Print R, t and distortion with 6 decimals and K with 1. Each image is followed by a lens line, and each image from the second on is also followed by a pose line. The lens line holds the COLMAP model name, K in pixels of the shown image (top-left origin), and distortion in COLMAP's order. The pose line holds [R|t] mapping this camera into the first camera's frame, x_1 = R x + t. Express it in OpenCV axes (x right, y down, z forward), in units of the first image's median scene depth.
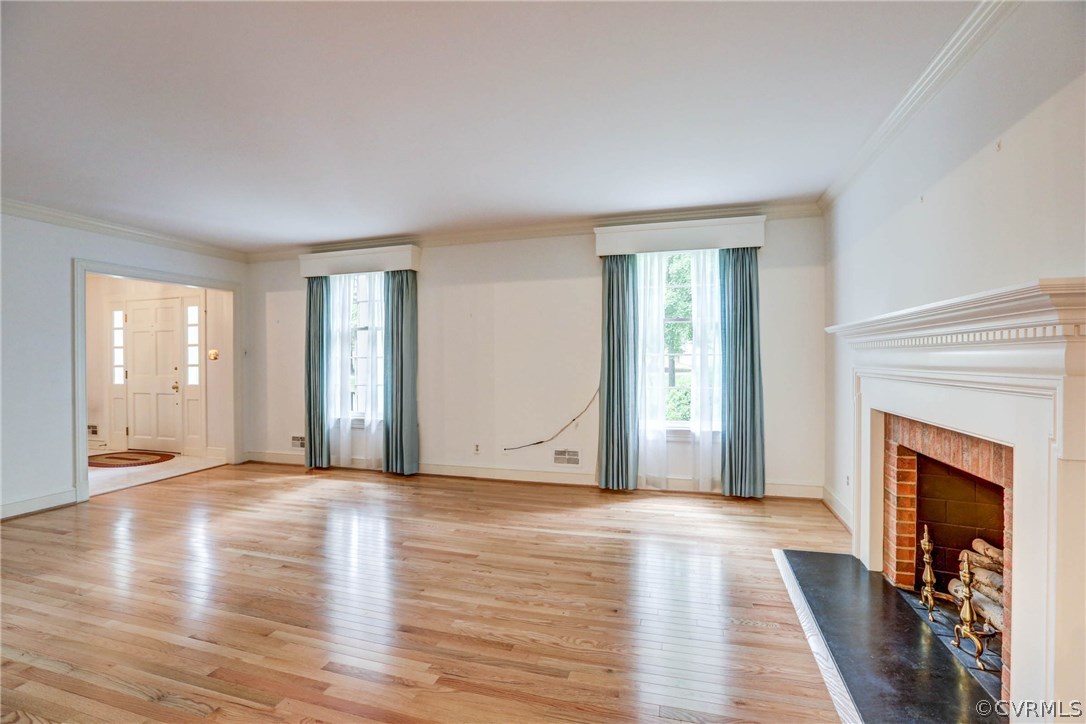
lens RADIAL K [[495.4, 0, 543.0], [0, 495.4, 362.0], [0, 0, 1]] dist [-0.053872, 0.017425]
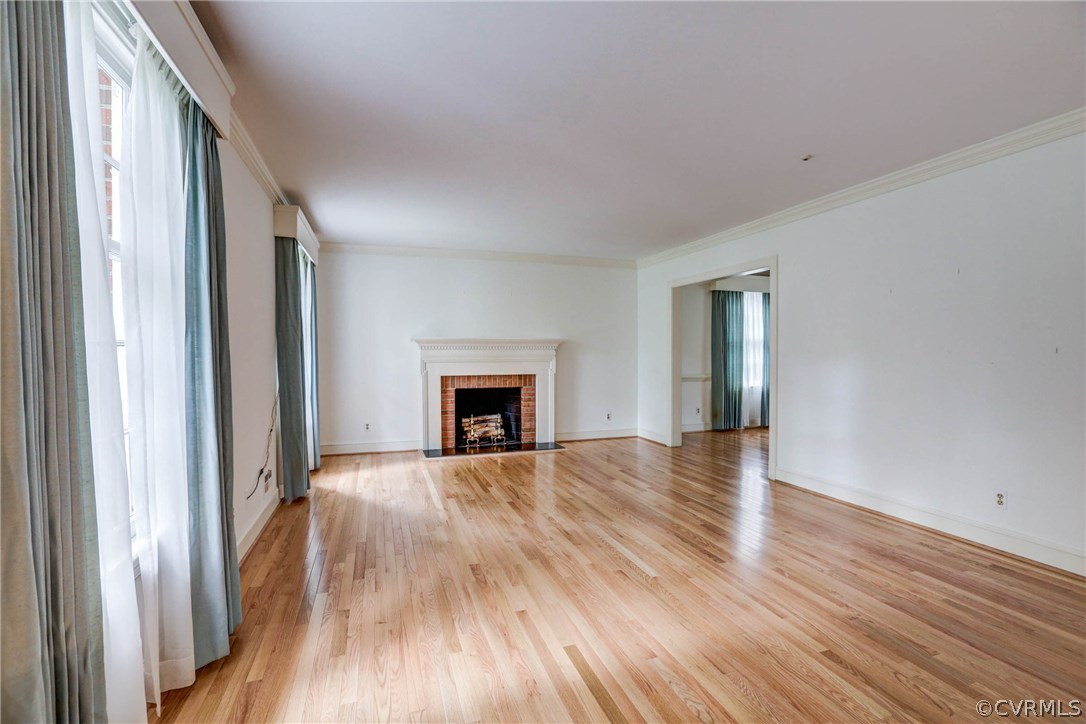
lens RADIAL K [[495.4, 0, 543.0], [0, 495.4, 362.0], [0, 0, 1]] dist [-0.053872, 0.017425]
pose [[-0.579543, -0.012905, 0.814839, -1.240117], [0.009109, 0.999710, 0.022312, -0.011420], [-0.814891, 0.020353, -0.579257, 1.647755]]
